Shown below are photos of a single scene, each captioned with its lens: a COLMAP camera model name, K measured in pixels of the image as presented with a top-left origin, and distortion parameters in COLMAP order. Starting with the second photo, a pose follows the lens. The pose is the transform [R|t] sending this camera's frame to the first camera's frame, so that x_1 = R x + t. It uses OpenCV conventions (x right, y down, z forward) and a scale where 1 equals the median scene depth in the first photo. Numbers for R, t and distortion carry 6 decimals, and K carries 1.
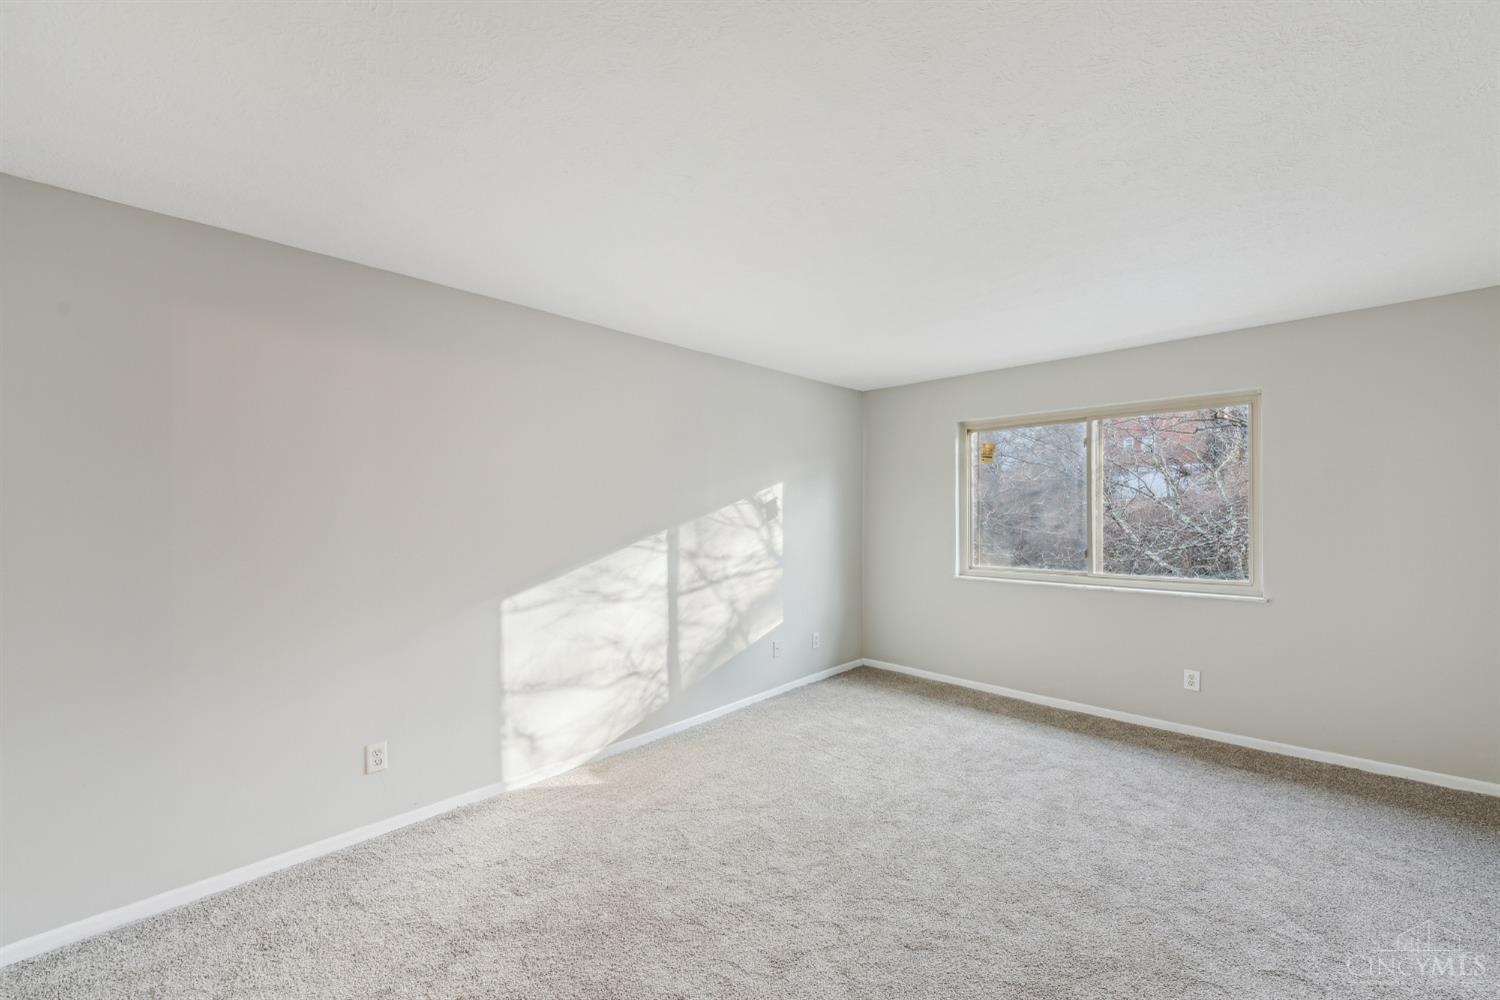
lens RADIAL K [[592.3, 0, 760.3], [0, 592.3, 510.1], [0, 0, 1]] dist [0.017656, -0.005613]
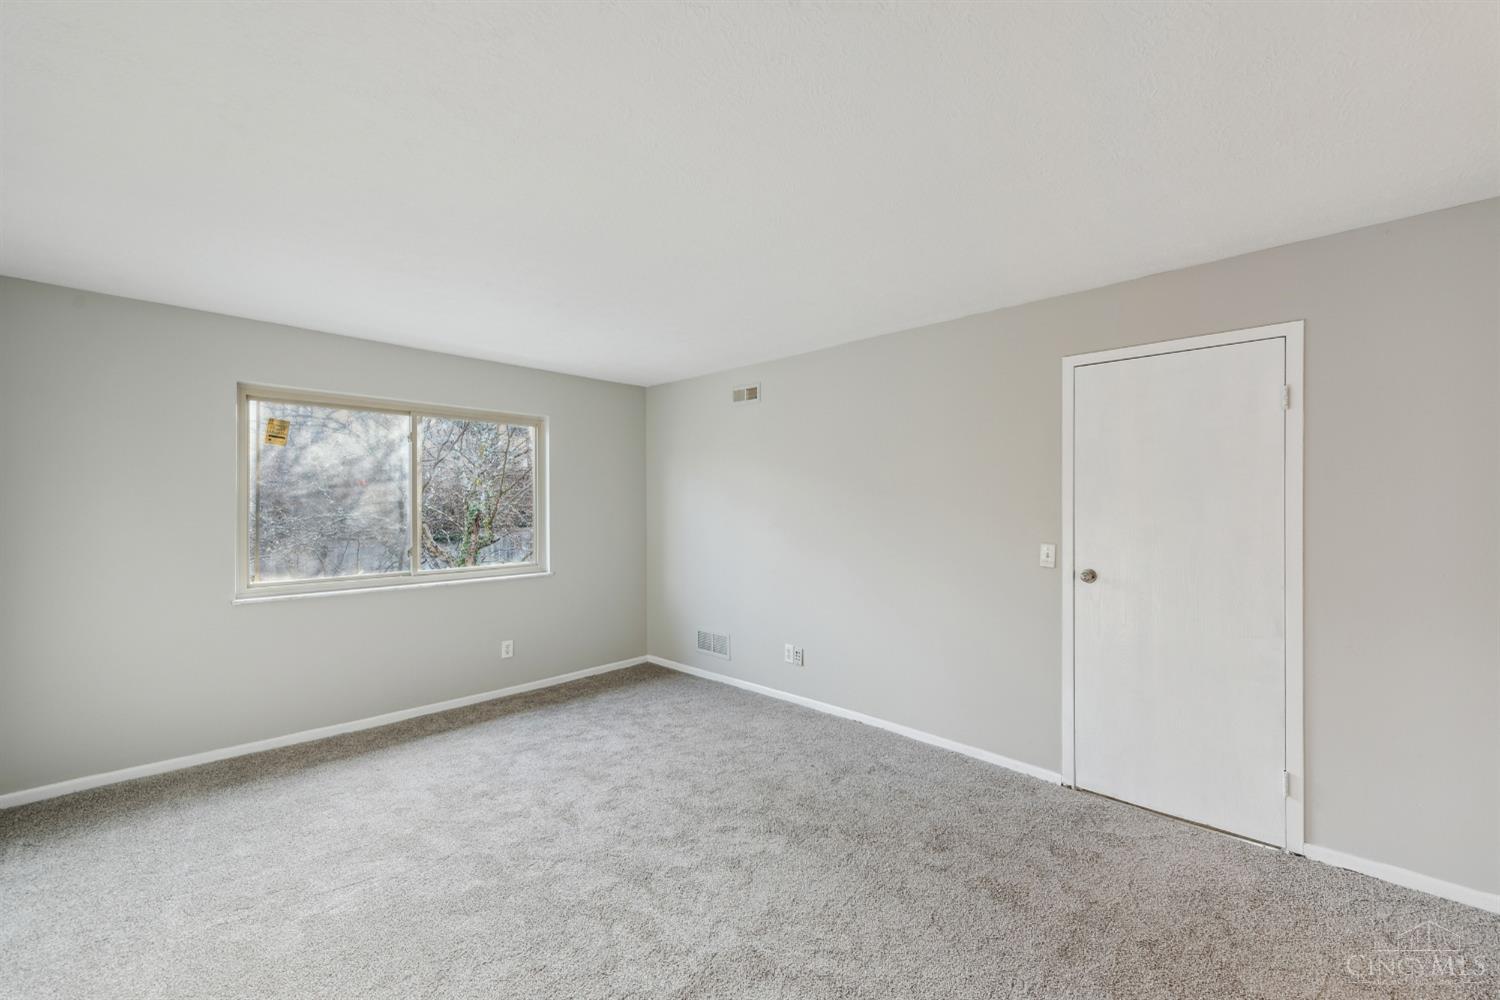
lens RADIAL K [[590.0, 0, 750.9], [0, 590.0, 501.3], [0, 0, 1]] dist [0.017303, -0.005418]
pose [[0.040460, 0.012289, 0.999106, -0.455046], [0.001096, 0.999923, -0.012343, 0.003809], [-0.999181, 0.001595, 0.040443, 0.474749]]
